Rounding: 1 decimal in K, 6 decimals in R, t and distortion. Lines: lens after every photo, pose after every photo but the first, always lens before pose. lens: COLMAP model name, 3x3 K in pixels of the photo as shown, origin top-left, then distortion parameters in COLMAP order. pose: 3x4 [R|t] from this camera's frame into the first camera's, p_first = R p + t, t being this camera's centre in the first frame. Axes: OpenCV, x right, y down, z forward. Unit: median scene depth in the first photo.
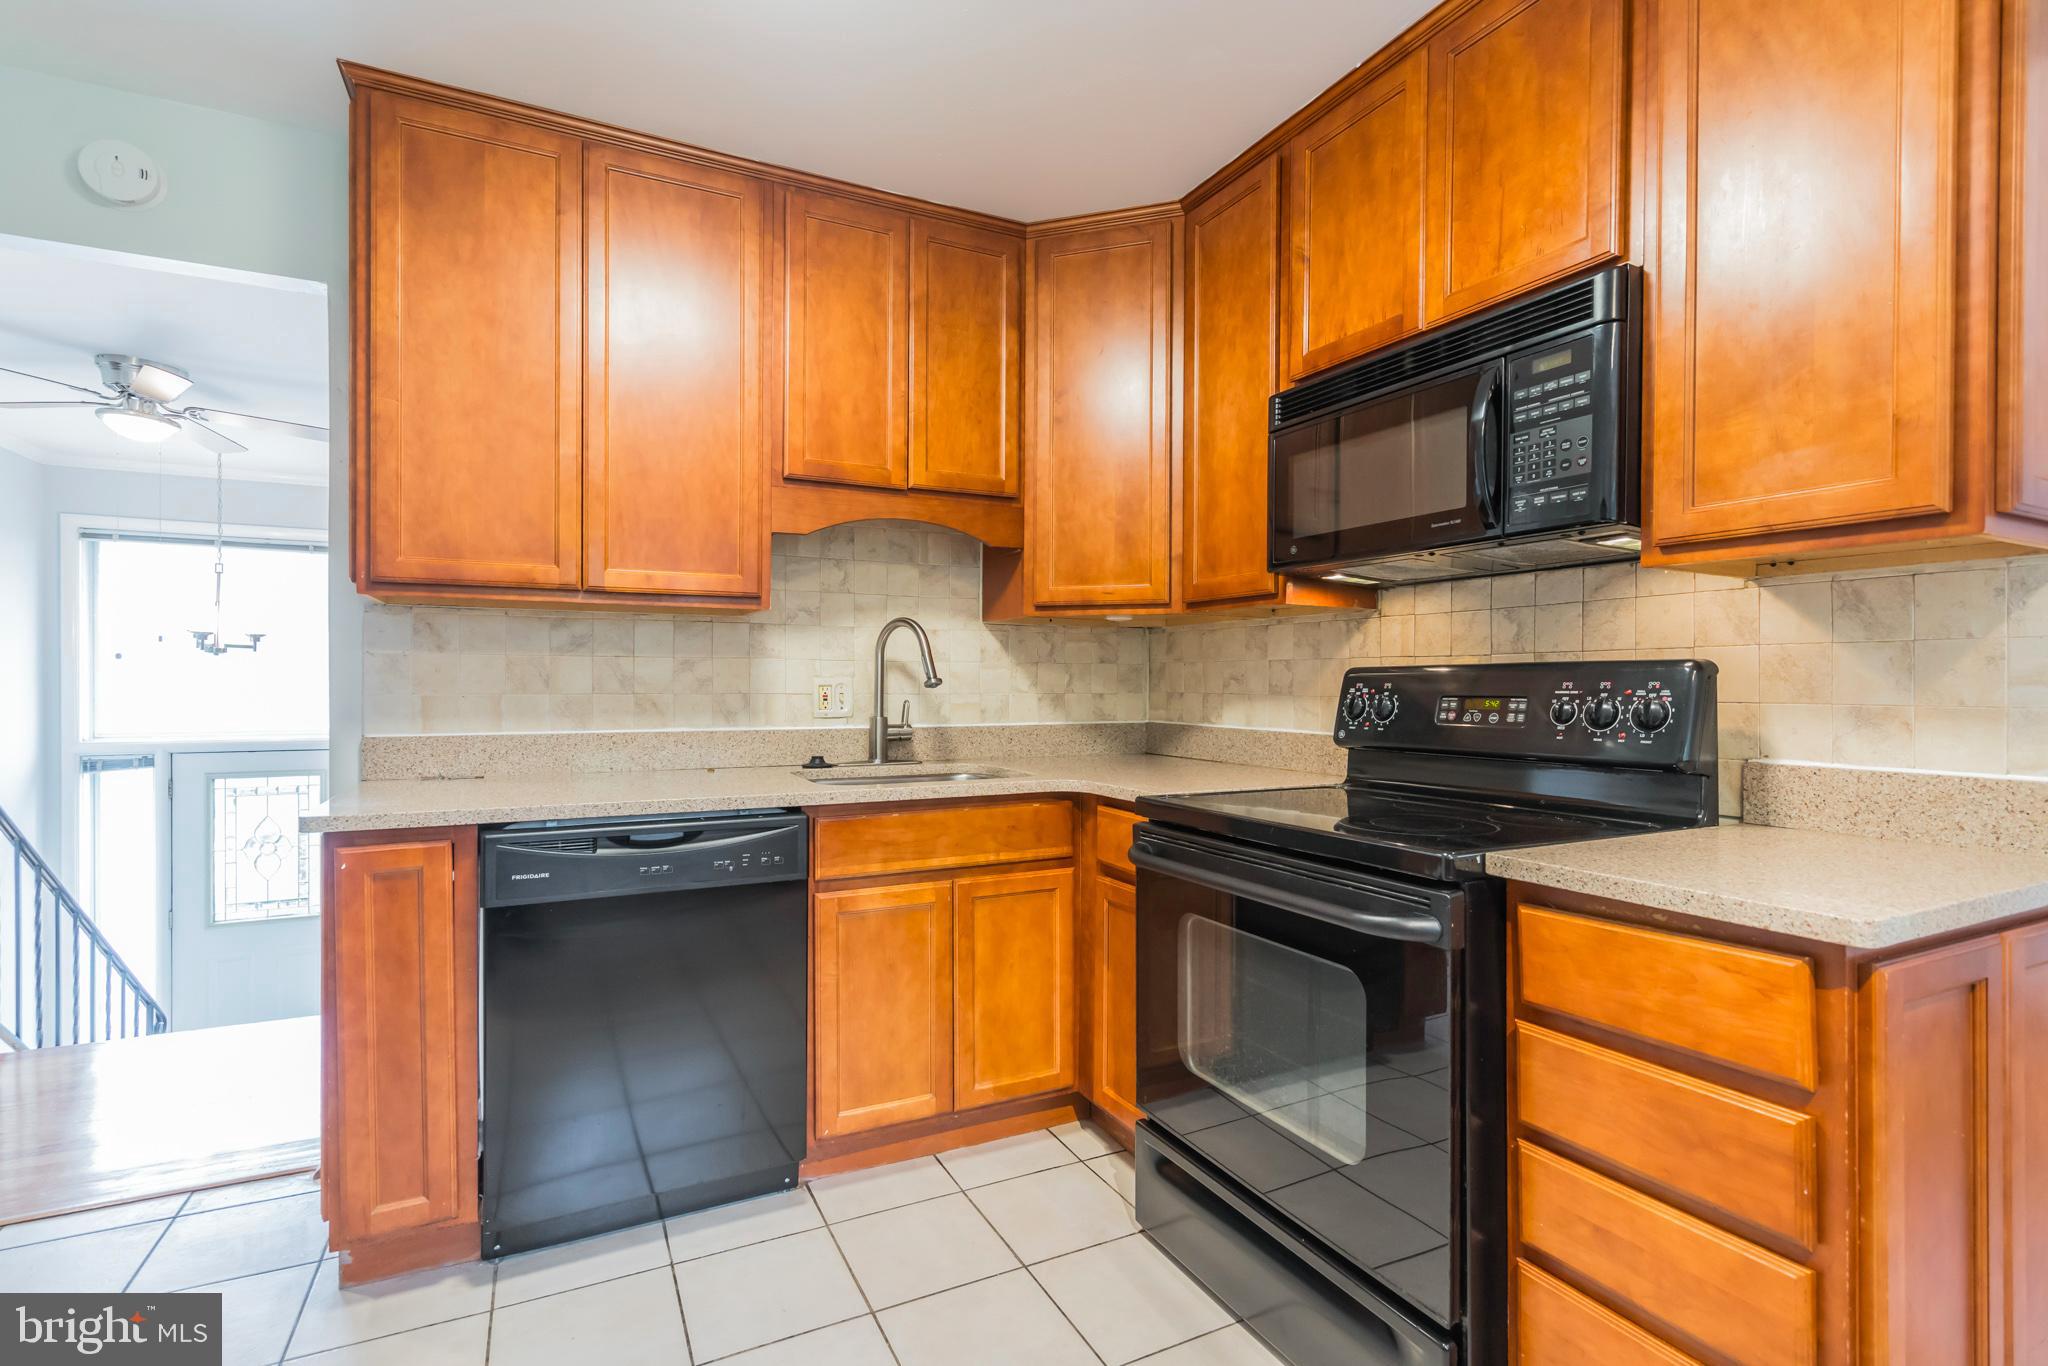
lens RADIAL K [[939.9, 0, 981.3], [0, 939.9, 695.6], [0, 0, 1]] dist [-0.010507, 0.001470]
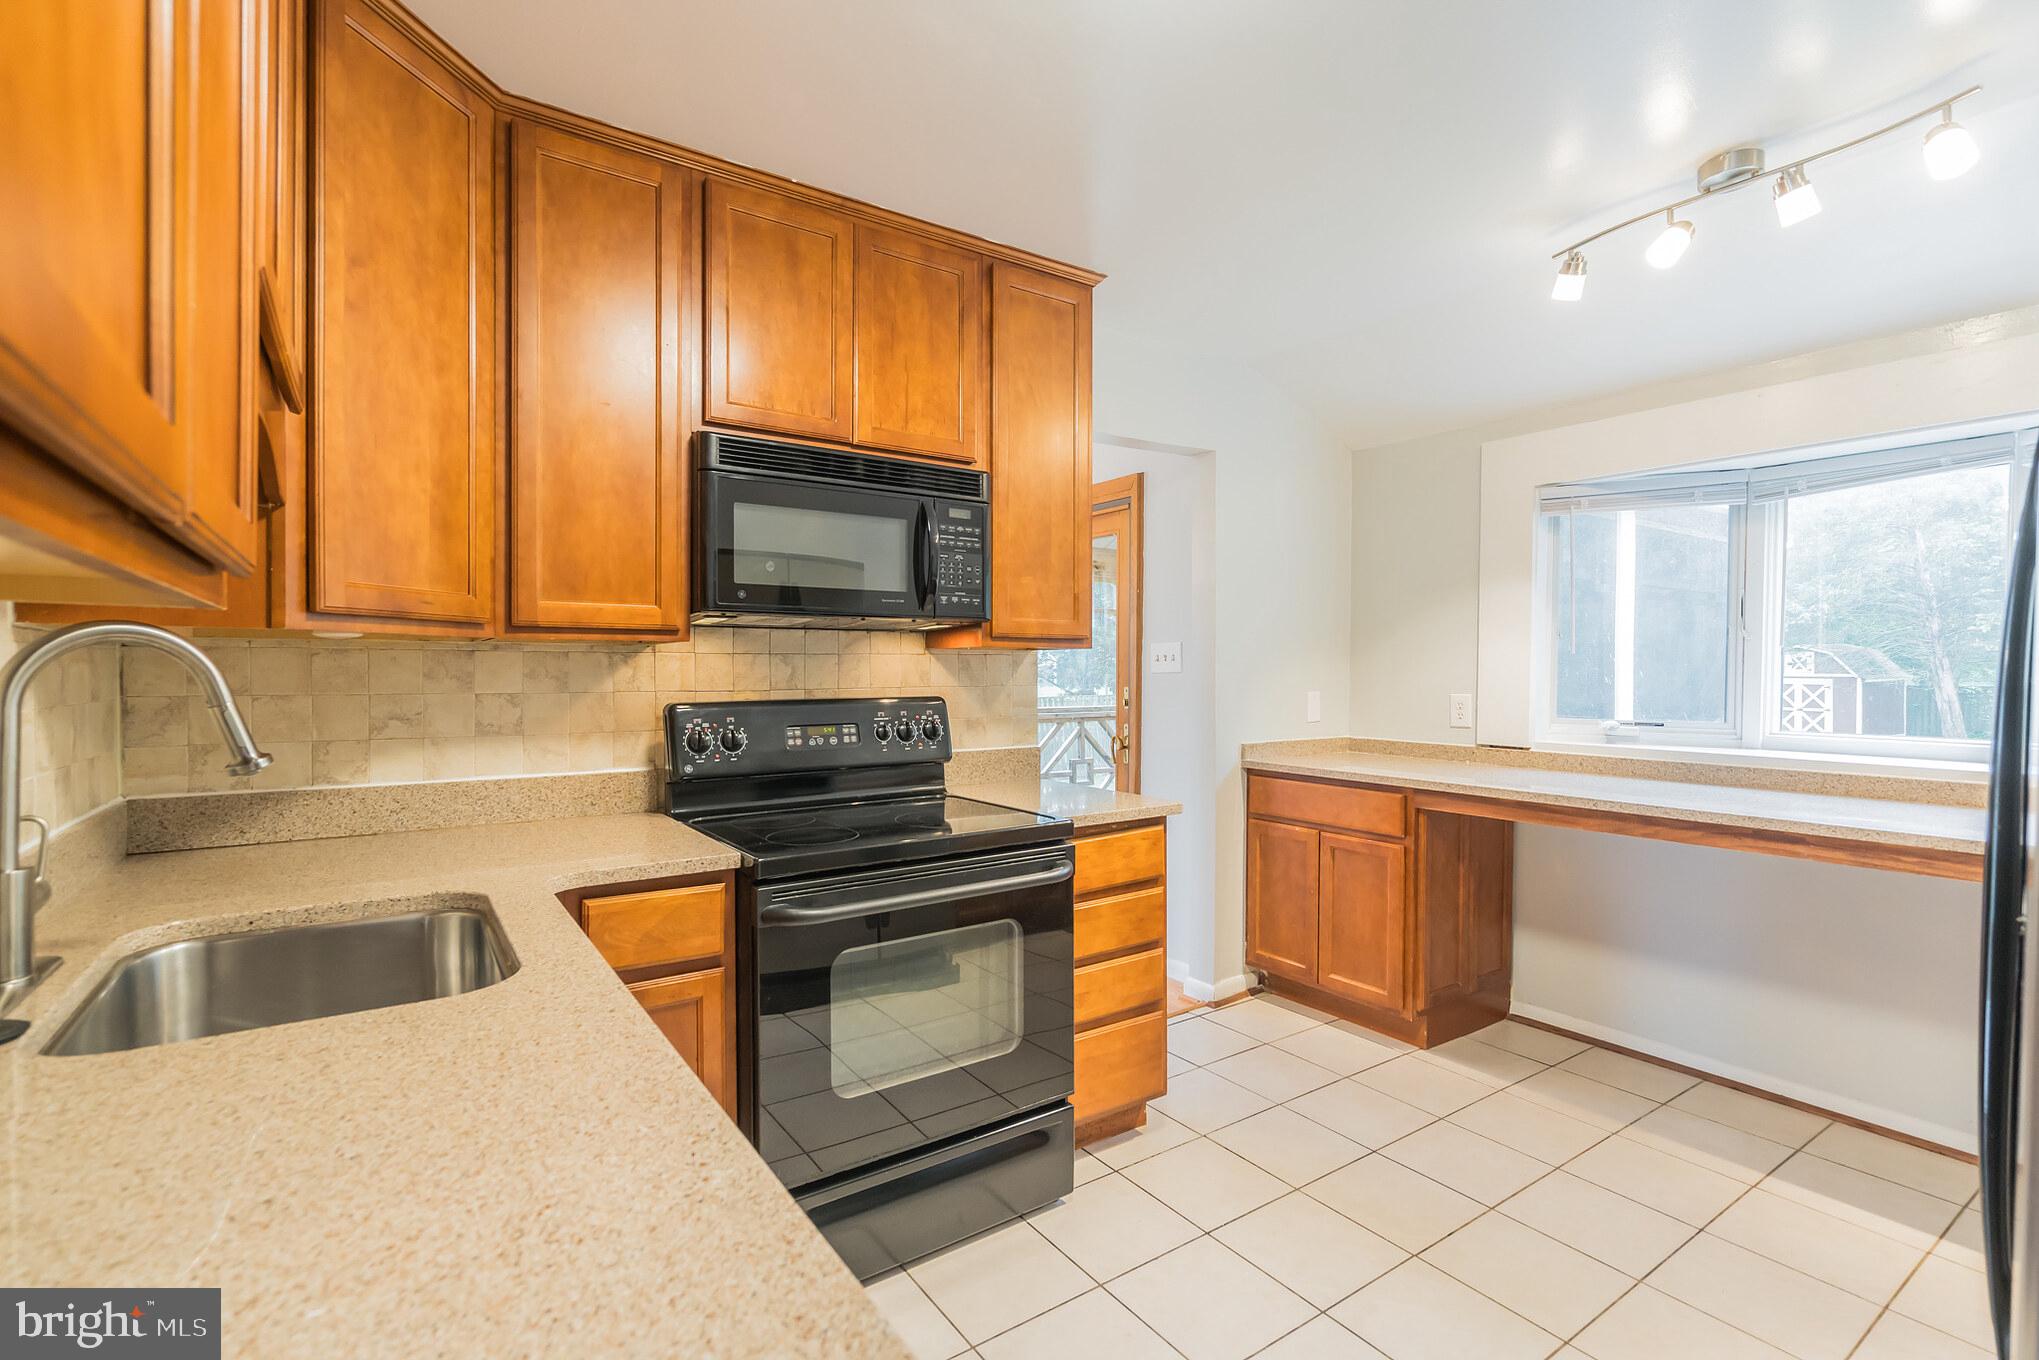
lens RADIAL K [[932.6, 0, 1037.2], [0, 932.6, 684.6], [0, 0, 1]] dist [-0.009435, 0.001472]
pose [[-0.166518, -0.018339, 0.985868, -0.669939], [0.013526, 0.999690, 0.020880, -0.066032], [-0.985946, 0.016812, -0.166219, 0.774795]]
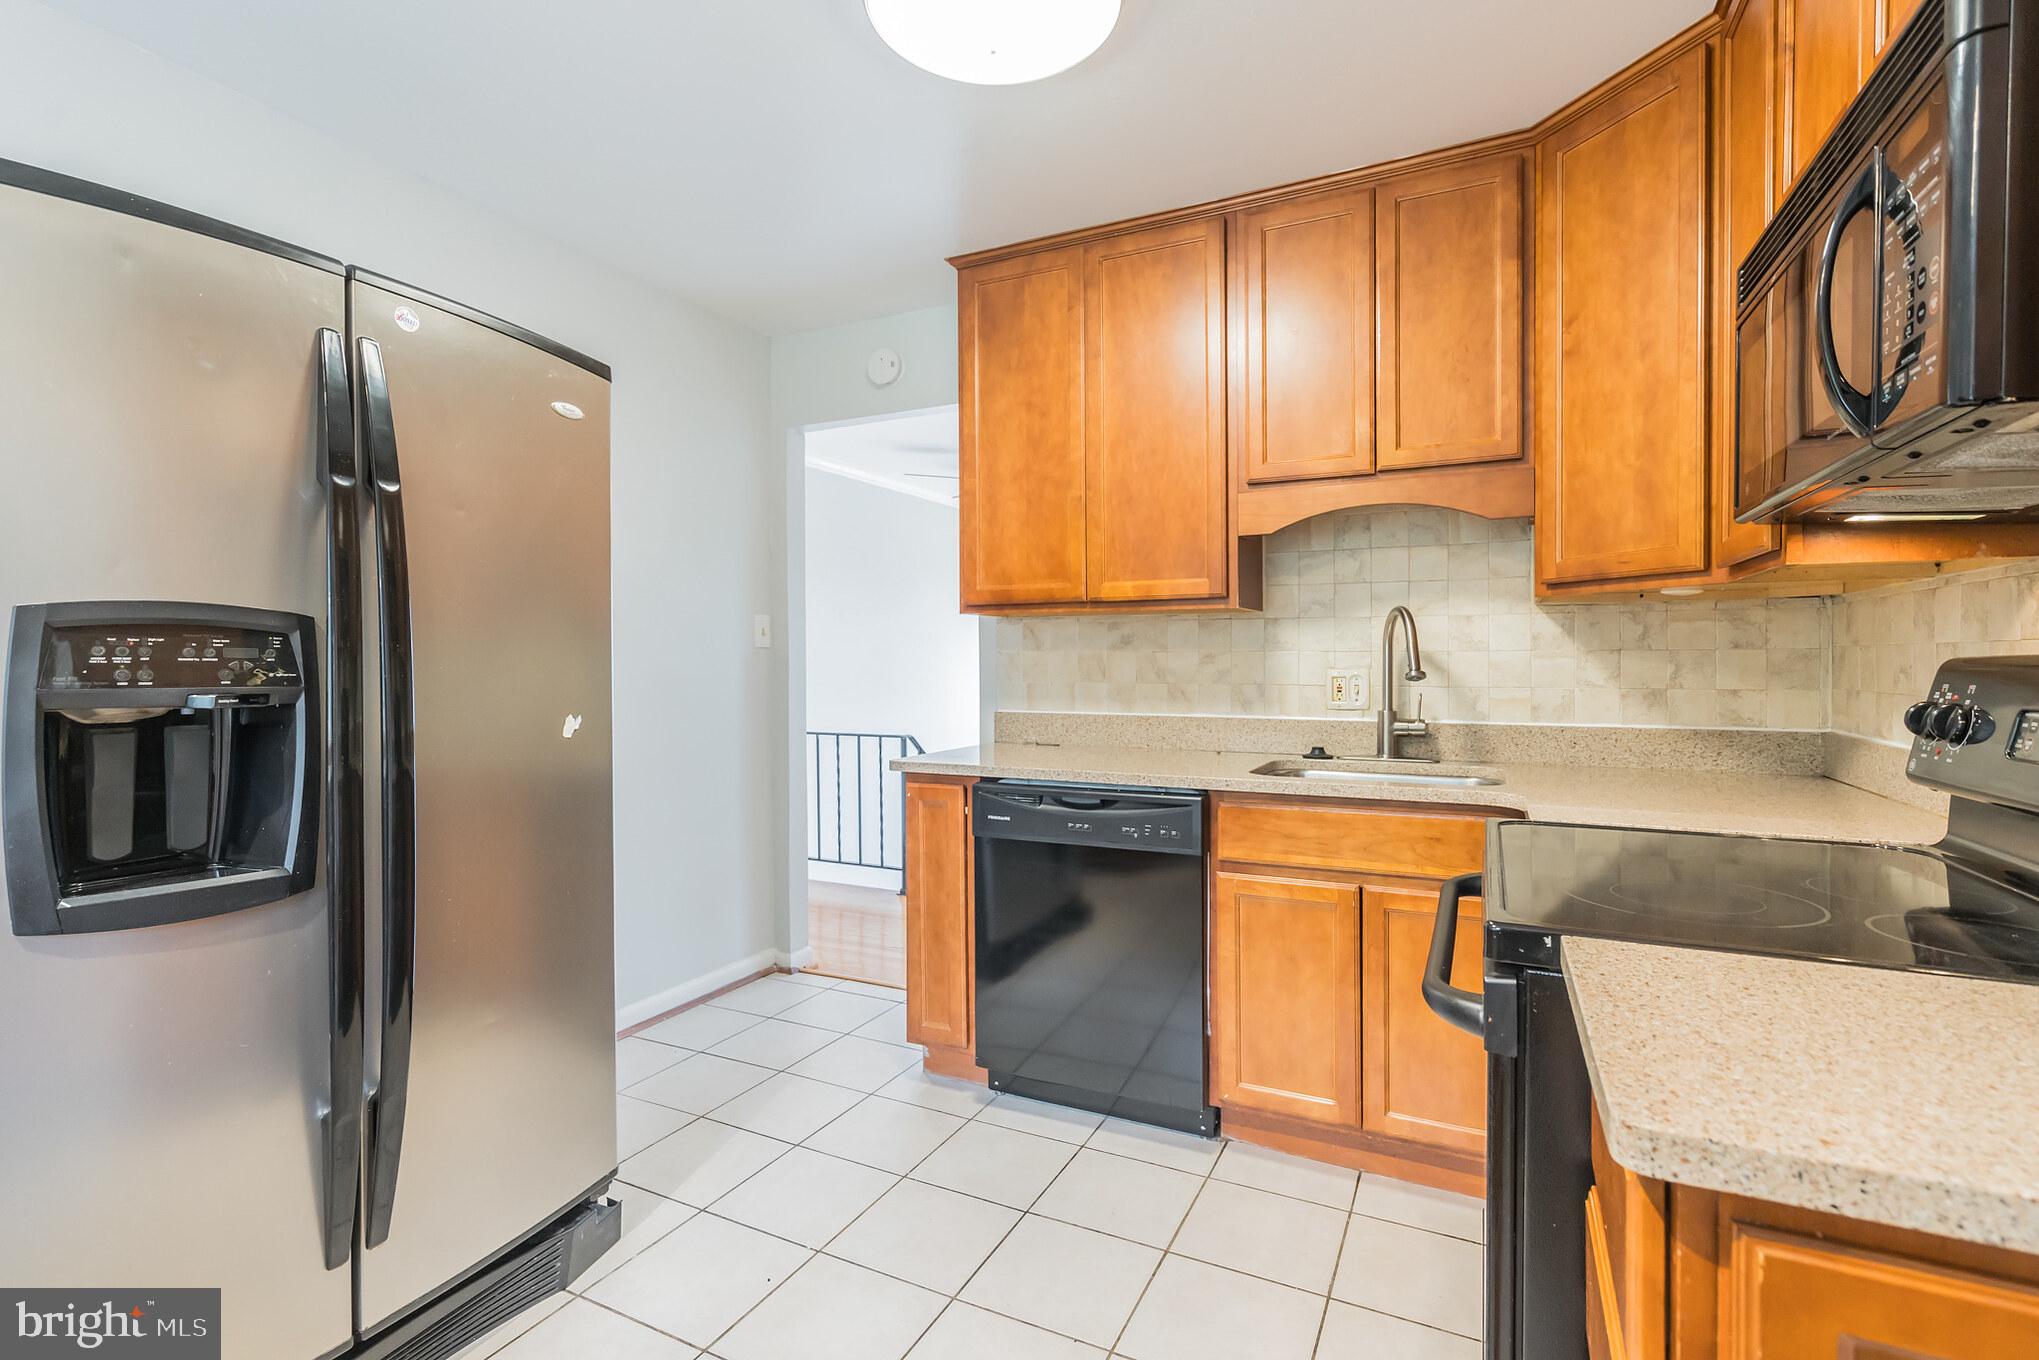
lens RADIAL K [[932.6, 0, 1012.9], [0, 932.6, 683.0], [0, 0, 1]] dist [-0.009435, 0.001472]
pose [[0.615121, 0.013178, -0.788322, 0.491239], [-0.008130, 0.999913, 0.010371, -0.014623], [0.788391, 0.000029, 0.615175, 0.144830]]
